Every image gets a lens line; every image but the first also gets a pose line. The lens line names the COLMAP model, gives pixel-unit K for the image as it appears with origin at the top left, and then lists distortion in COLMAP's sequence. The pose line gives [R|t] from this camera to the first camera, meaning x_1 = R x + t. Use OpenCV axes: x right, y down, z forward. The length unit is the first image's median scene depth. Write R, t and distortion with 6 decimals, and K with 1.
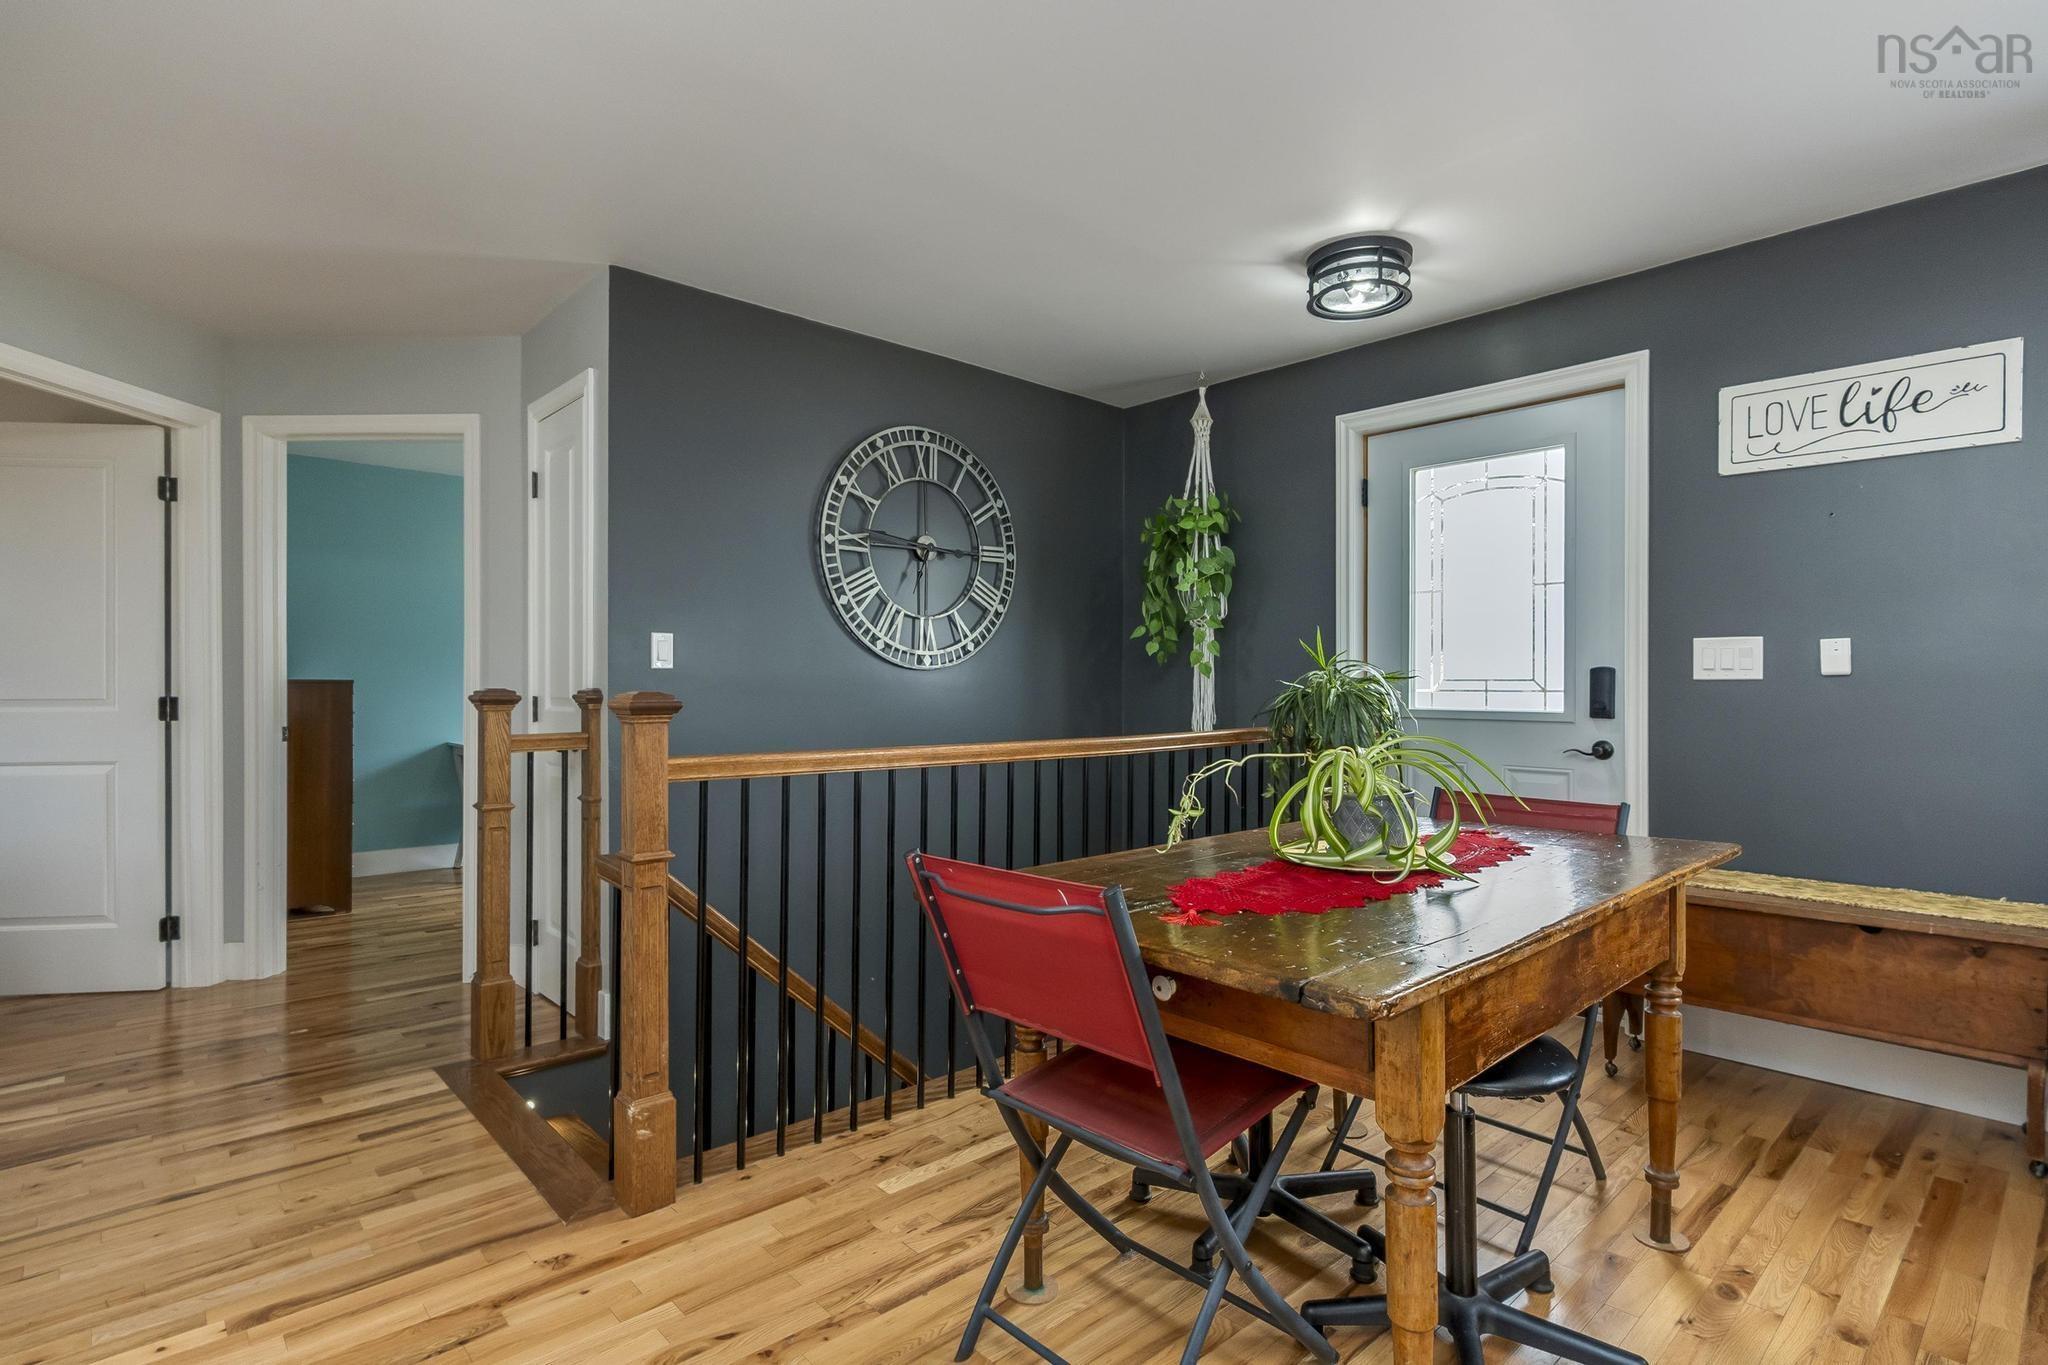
lens RADIAL K [[1012.5, 0, 1017.5], [0, 1012.5, 685.3], [0, 0, 1]] dist [-0.008819, 0.004566]
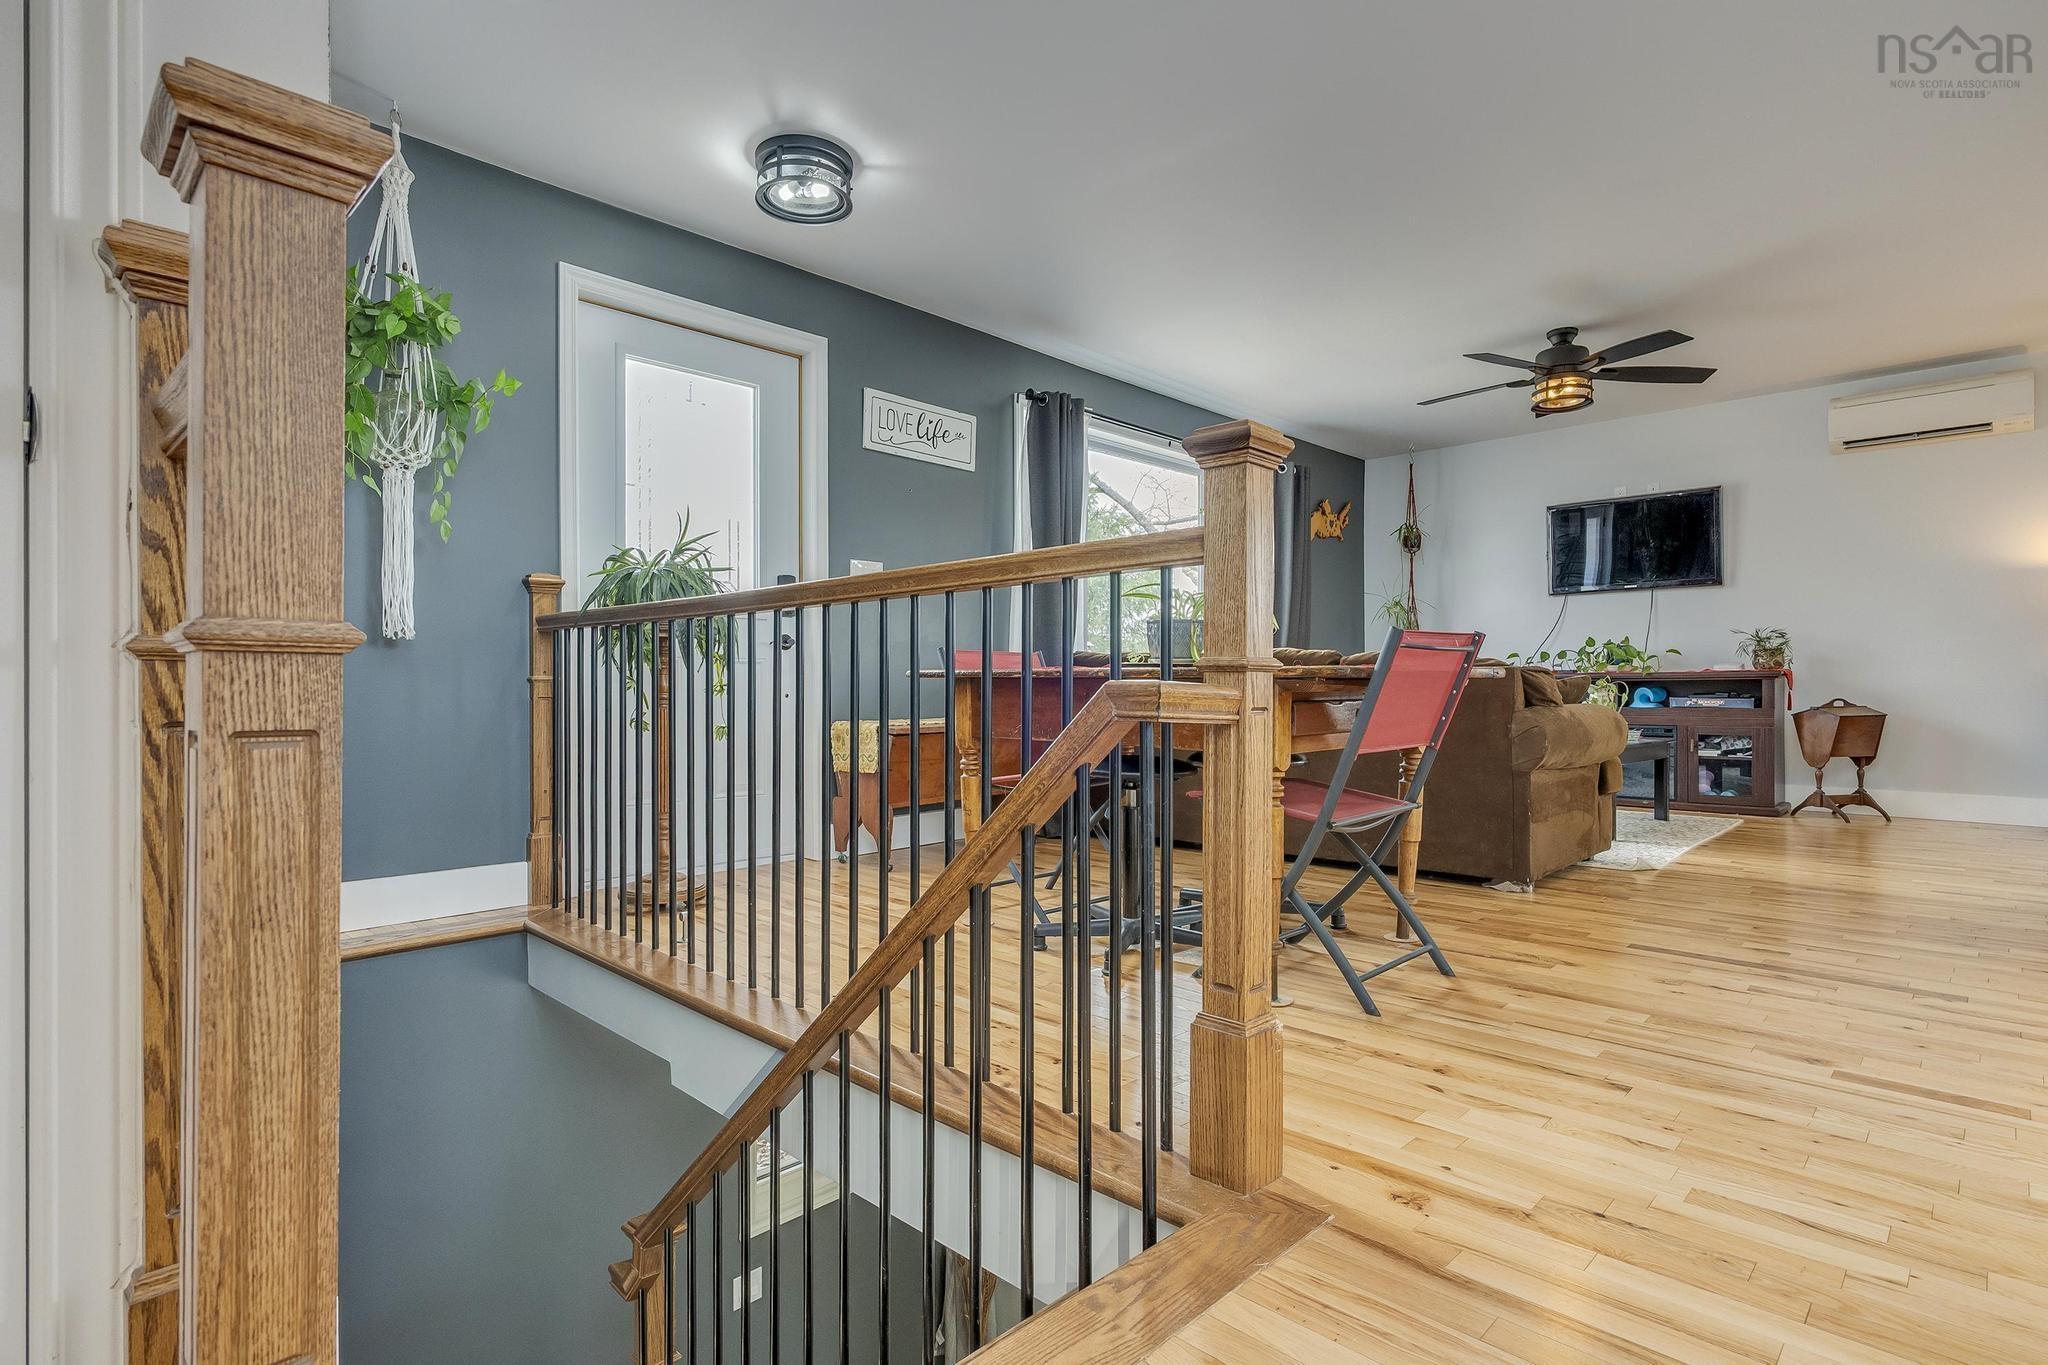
lens RADIAL K [[1012.5, 0, 1021.2], [0, 1012.5, 691.0], [0, 0, 1]] dist [-0.008819, 0.004566]
pose [[-0.049668, -0.005850, 0.998749, -0.614370], [0.004832, 0.999970, 0.006098, 0.106131], [-0.998754, 0.005129, -0.049638, 0.694382]]
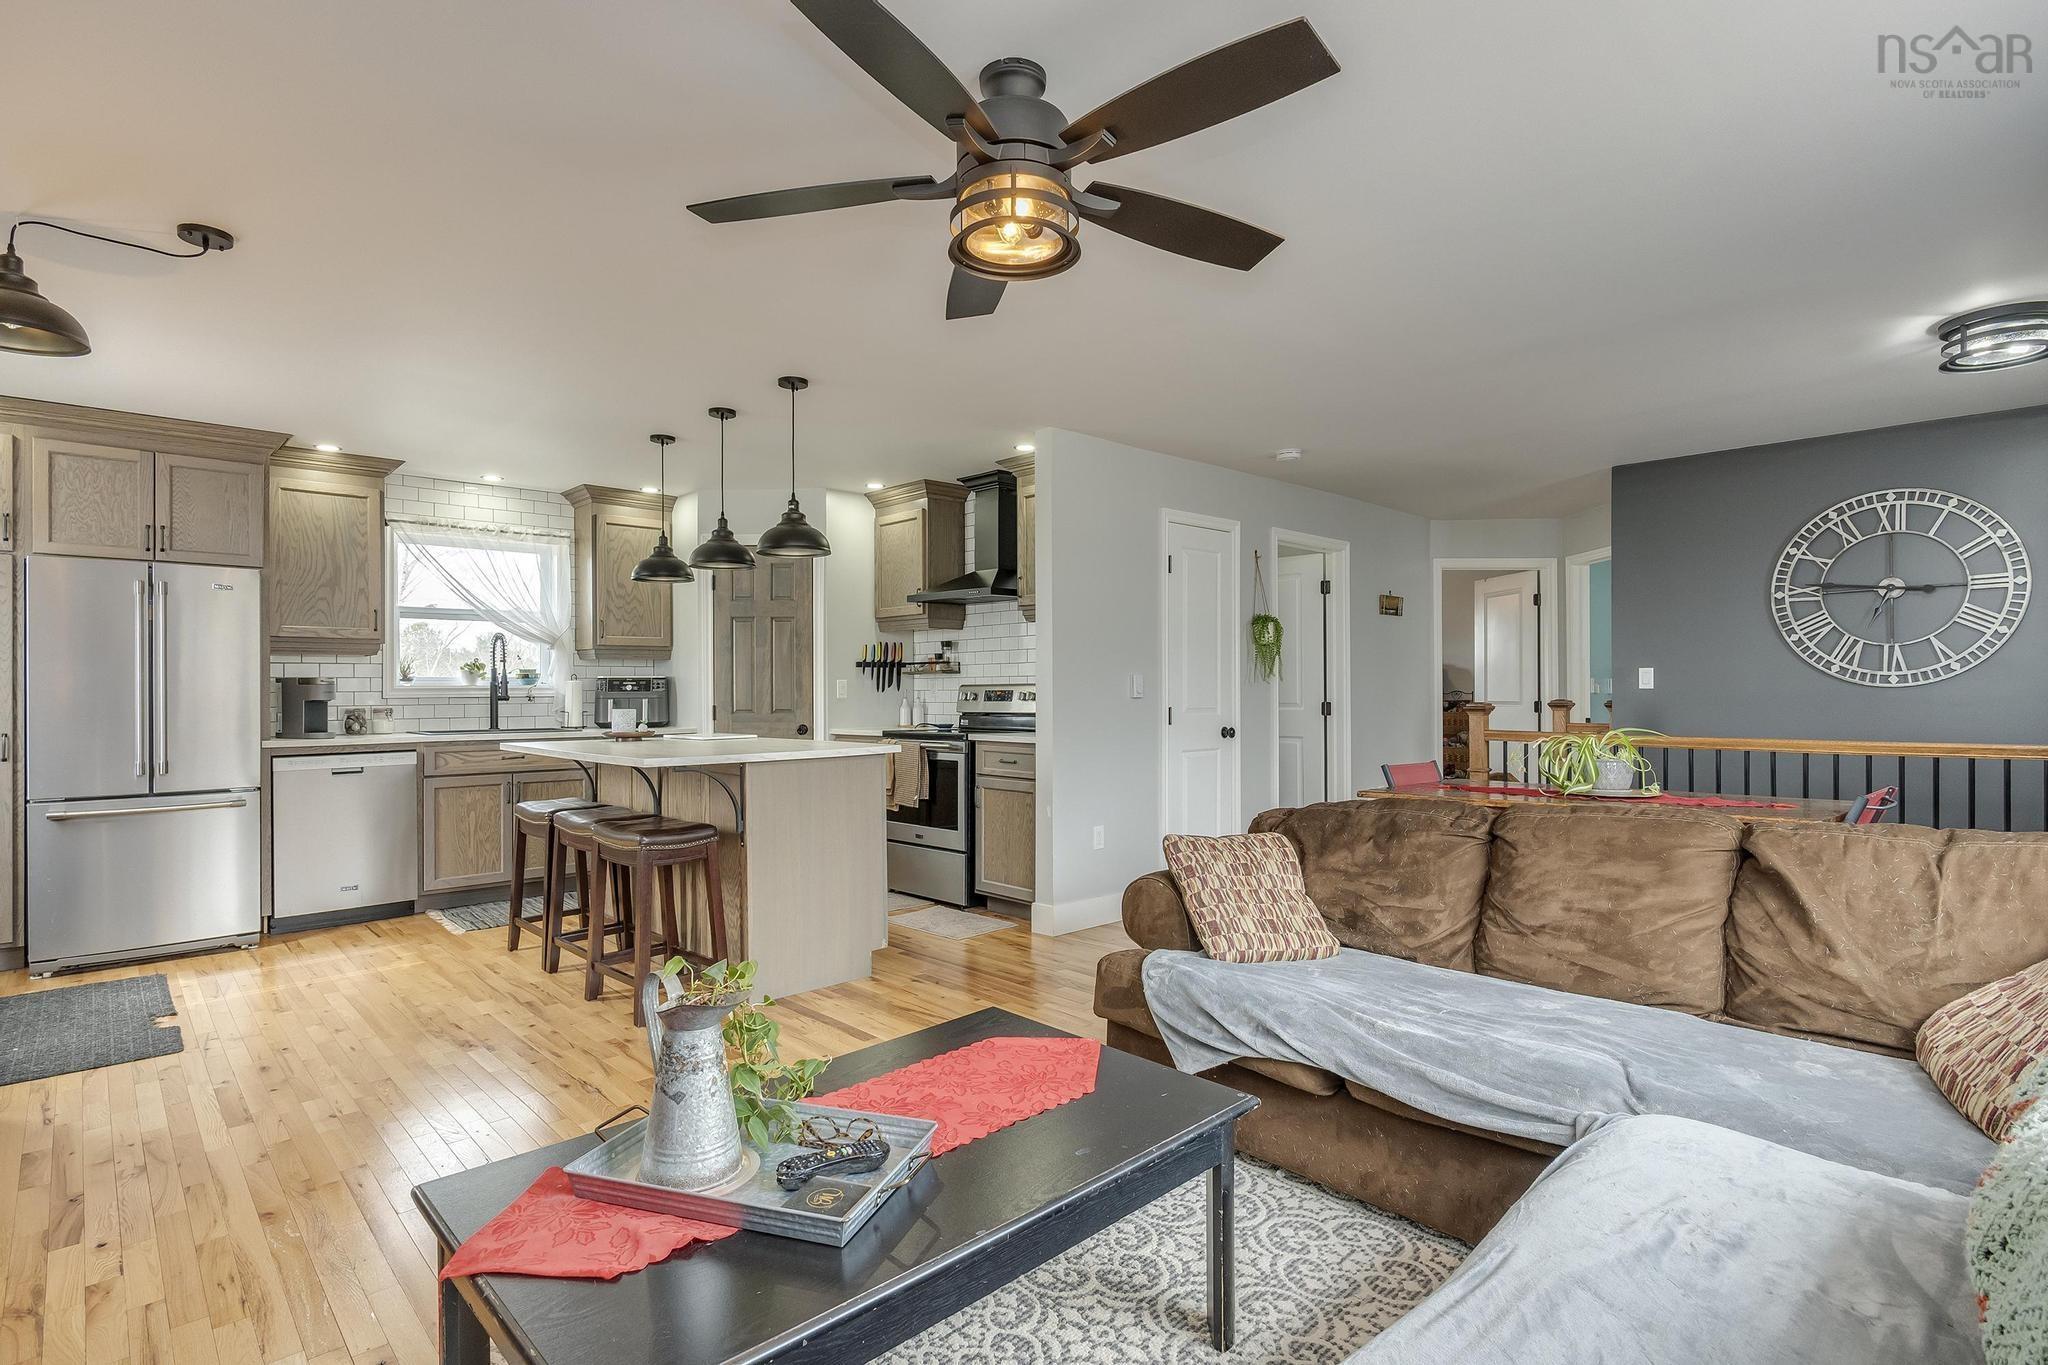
lens RADIAL K [[1012.5, 0, 1022.2], [0, 1012.5, 683.9], [0, 0, 1]] dist [-0.008819, 0.004566]
pose [[0.013468, -0.005158, -0.999896, 1.202342], [0.002509, 0.999984, -0.005124, -0.016701], [0.999906, -0.002439, 0.013481, -0.074143]]
